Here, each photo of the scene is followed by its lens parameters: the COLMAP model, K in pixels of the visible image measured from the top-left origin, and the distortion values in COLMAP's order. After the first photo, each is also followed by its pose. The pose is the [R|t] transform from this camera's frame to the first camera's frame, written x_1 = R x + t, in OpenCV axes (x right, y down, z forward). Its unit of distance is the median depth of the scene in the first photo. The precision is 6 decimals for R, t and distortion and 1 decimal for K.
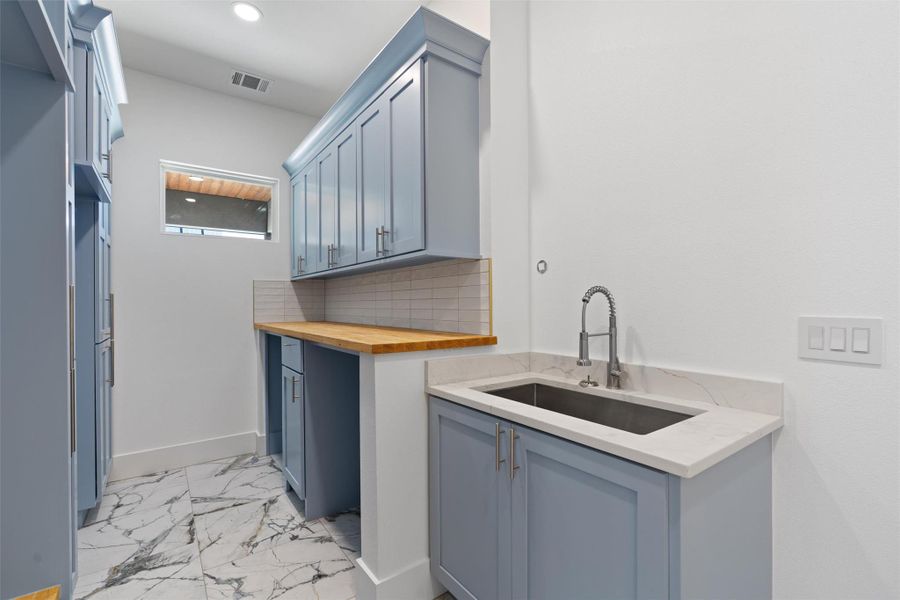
lens RADIAL K [[403.5, 0, 453.5], [0, 403.5, 301.6], [0, 0, 1]] dist [-0.015298, 0.006549]
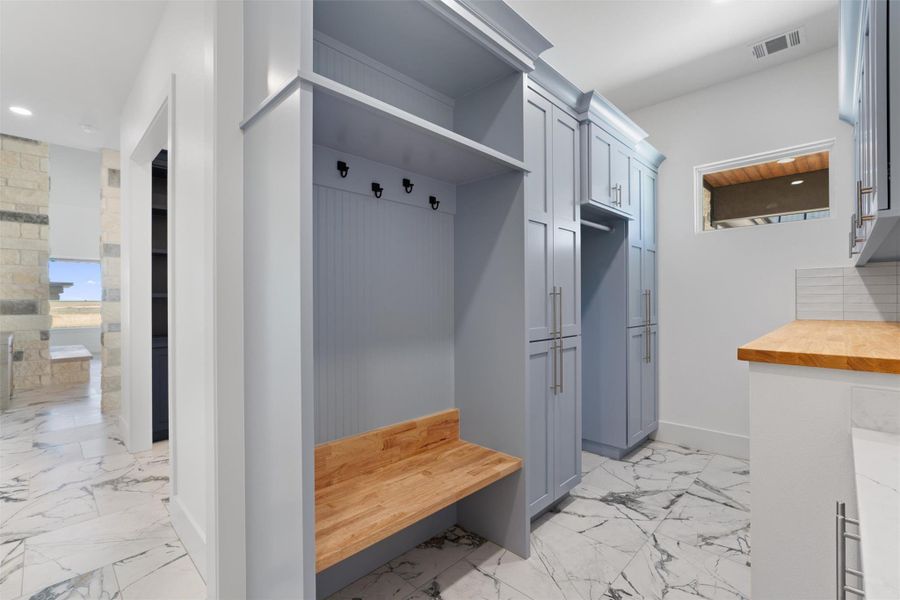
lens RADIAL K [[403.5, 0, 443.9], [0, 403.5, 295.9], [0, 0, 1]] dist [-0.015298, 0.006549]
pose [[0.154361, -0.003954, -0.988007, 0.347809], [0.009454, 0.999952, -0.002524, -0.002642], [0.987969, -0.008951, 0.154391, 0.197191]]
